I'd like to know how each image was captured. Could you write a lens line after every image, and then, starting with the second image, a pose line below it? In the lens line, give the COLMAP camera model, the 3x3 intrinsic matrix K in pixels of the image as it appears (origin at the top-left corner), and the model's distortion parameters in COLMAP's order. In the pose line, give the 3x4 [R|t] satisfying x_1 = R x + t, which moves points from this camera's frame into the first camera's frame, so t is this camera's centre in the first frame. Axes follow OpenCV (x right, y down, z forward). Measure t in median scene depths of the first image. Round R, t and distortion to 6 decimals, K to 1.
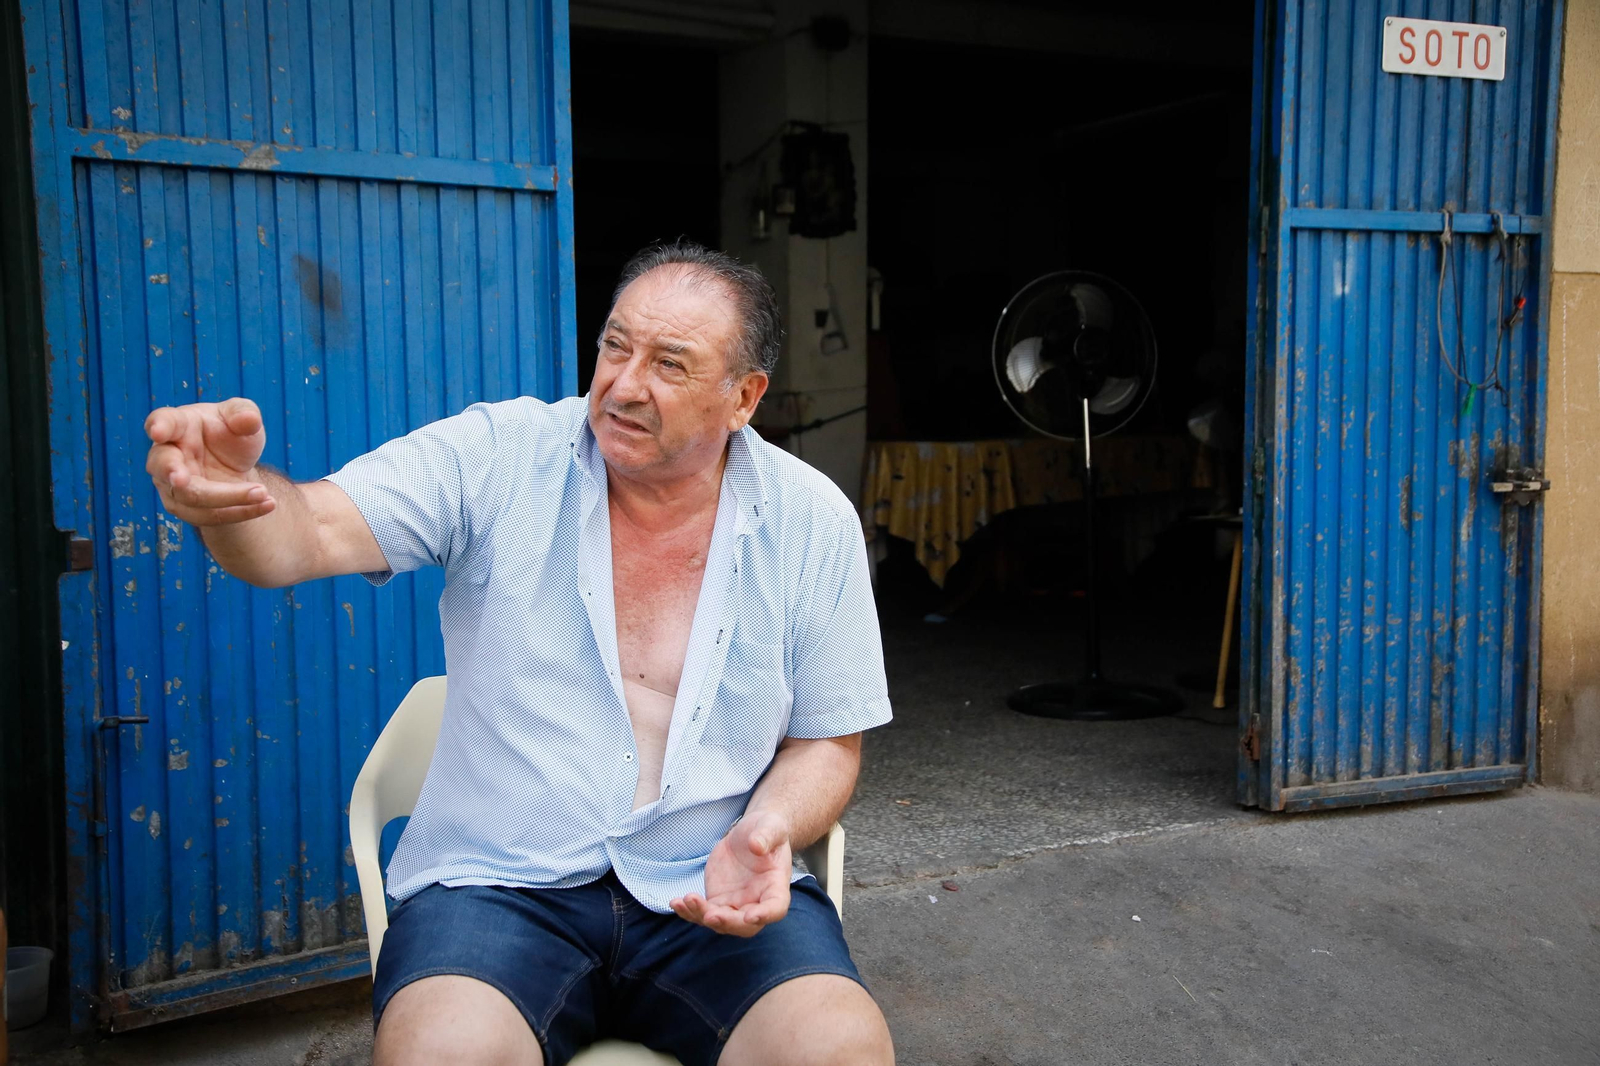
lens RADIAL K [[1564.0, 0, 841.3], [0, 1564.0, 510.1], [0, 0, 1]] dist [0.076540, 0.047424]
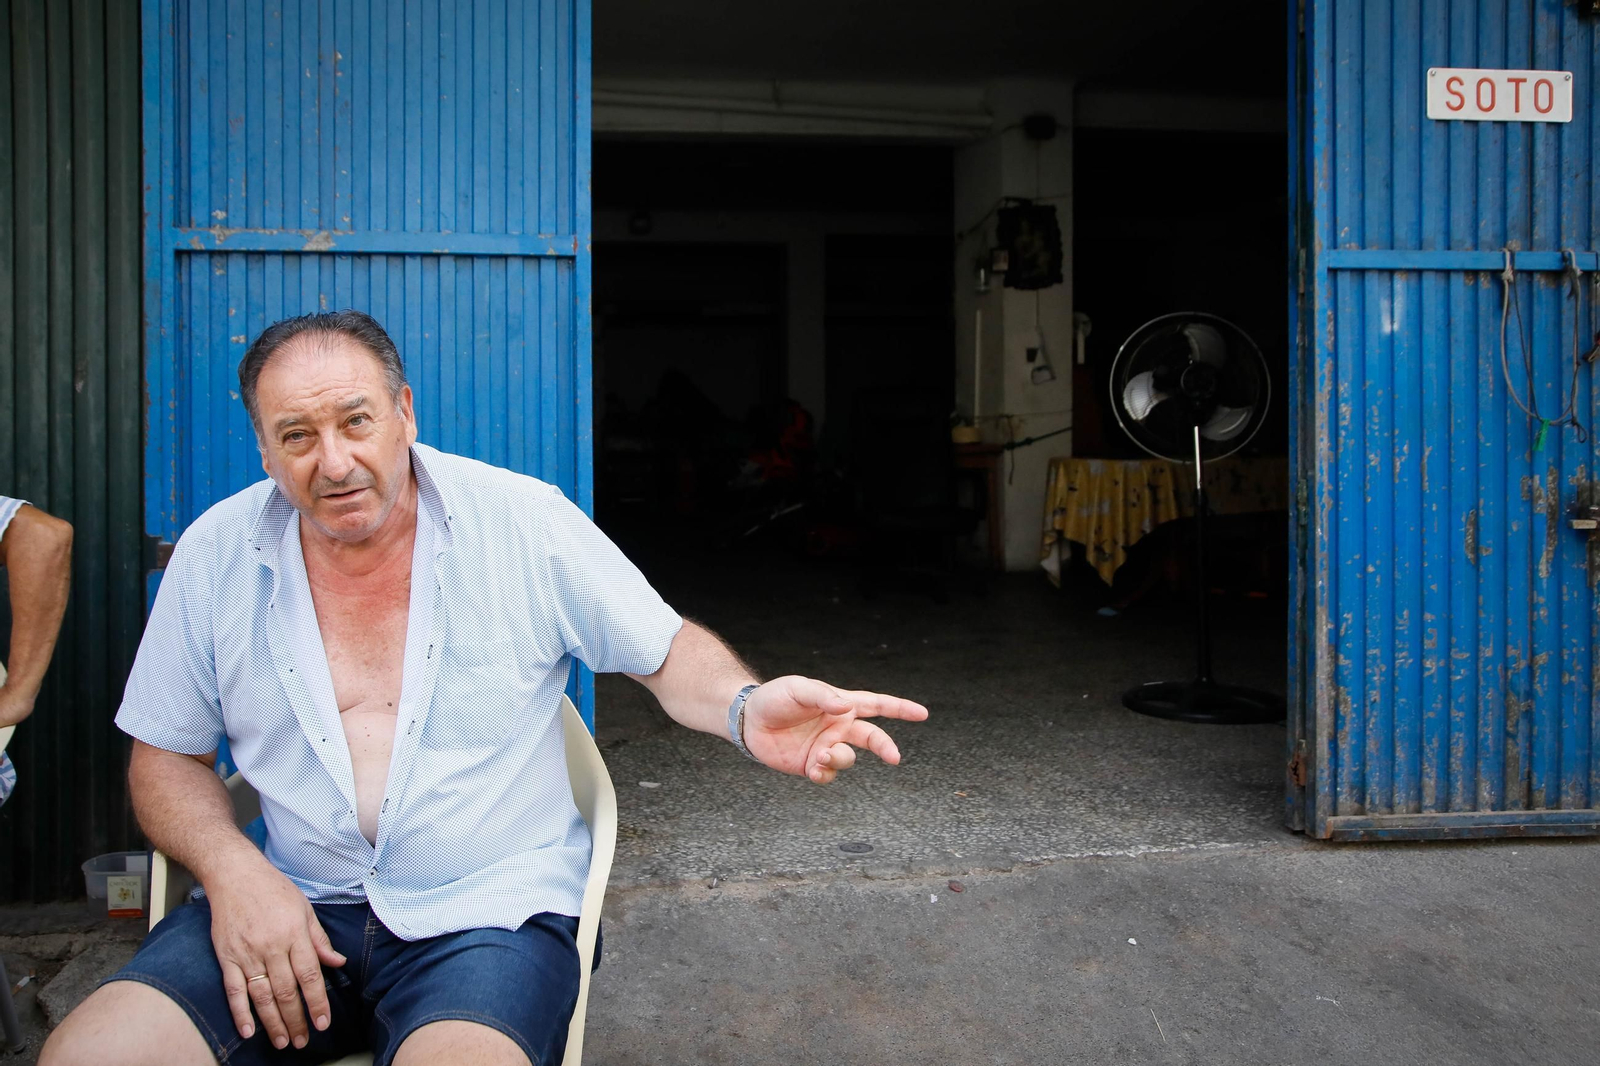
lens RADIAL K [[1206.0, 0, 686.4], [0, 1206.0, 408.8], [0, 0, 1]] dist [-0.084186, 0.060932]
pose [[0.942800, 0.002858, -0.333346, 0.140373], [-0.028707, 0.996945, -0.072645, -0.017609], [0.332120, 0.078059, 0.940002, 0.132151]]
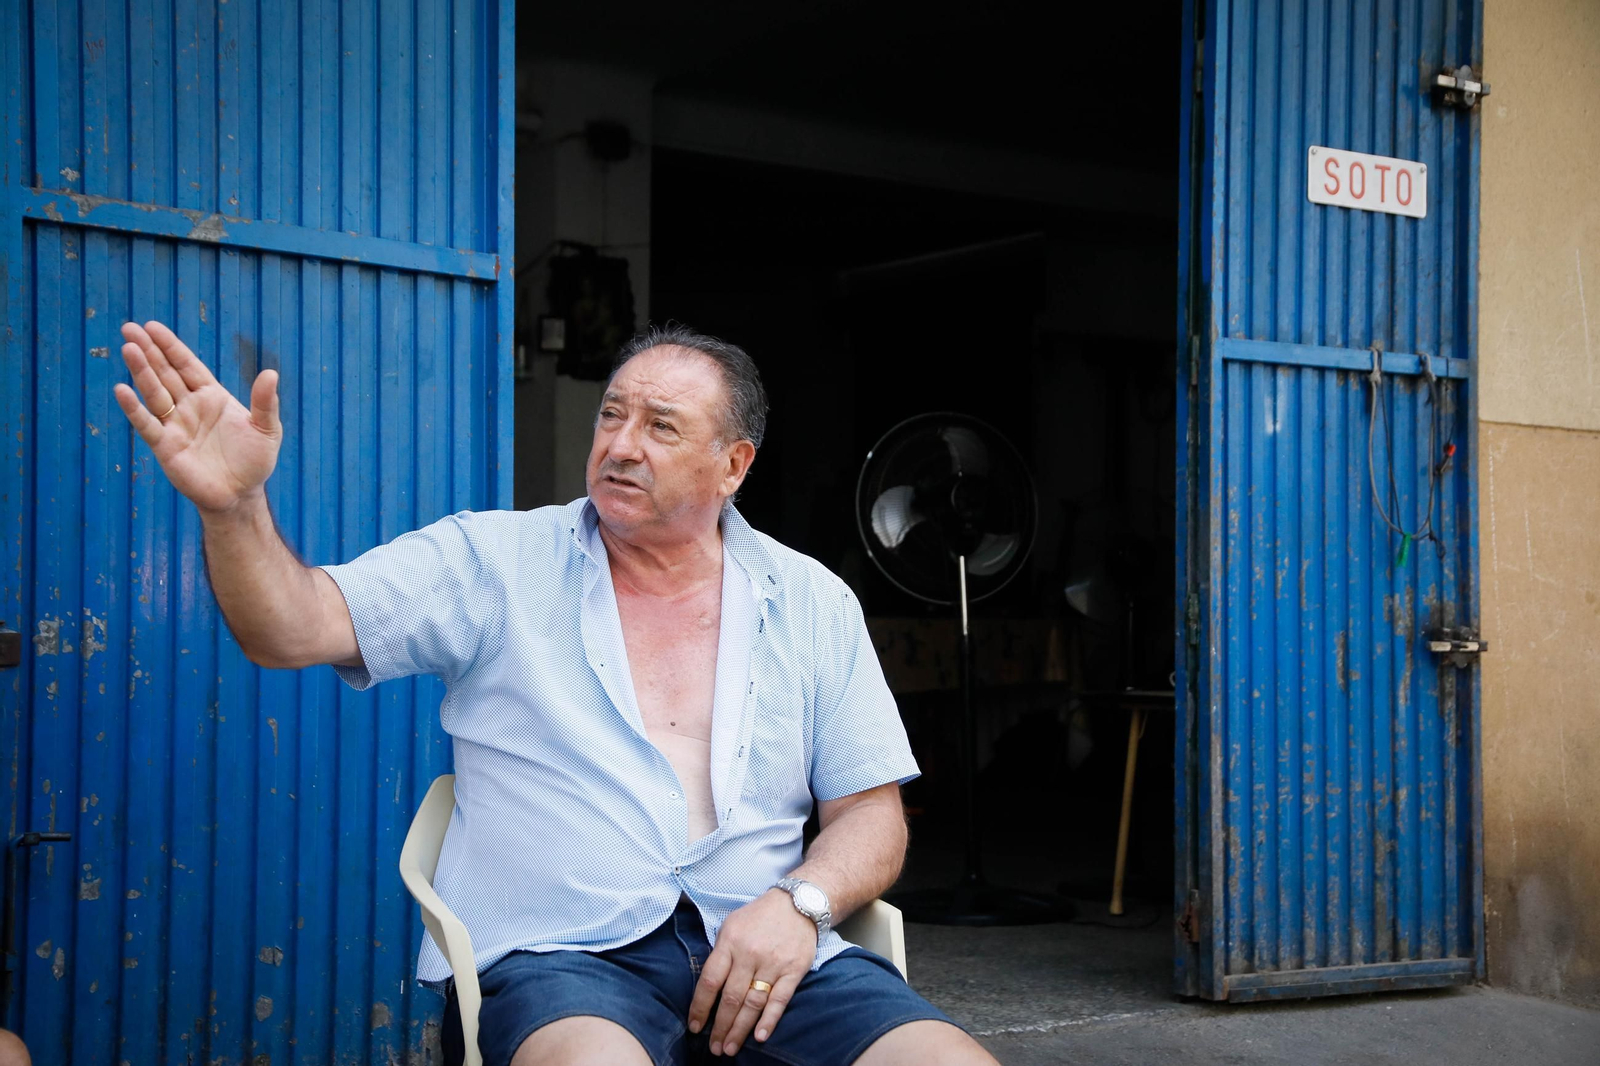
lens RADIAL K [[1974.8, 0, 819.9], [0, 1974.8, 527.6], [0, 0, 1]] dist [0.187810, 0.000000]
pose [[0.990769, 0.019828, 0.134105, -0.104248], [-0.005319, 0.994170, -0.107696, 0.047309], [-0.135459, 0.105988, 0.985098, -0.116449]]
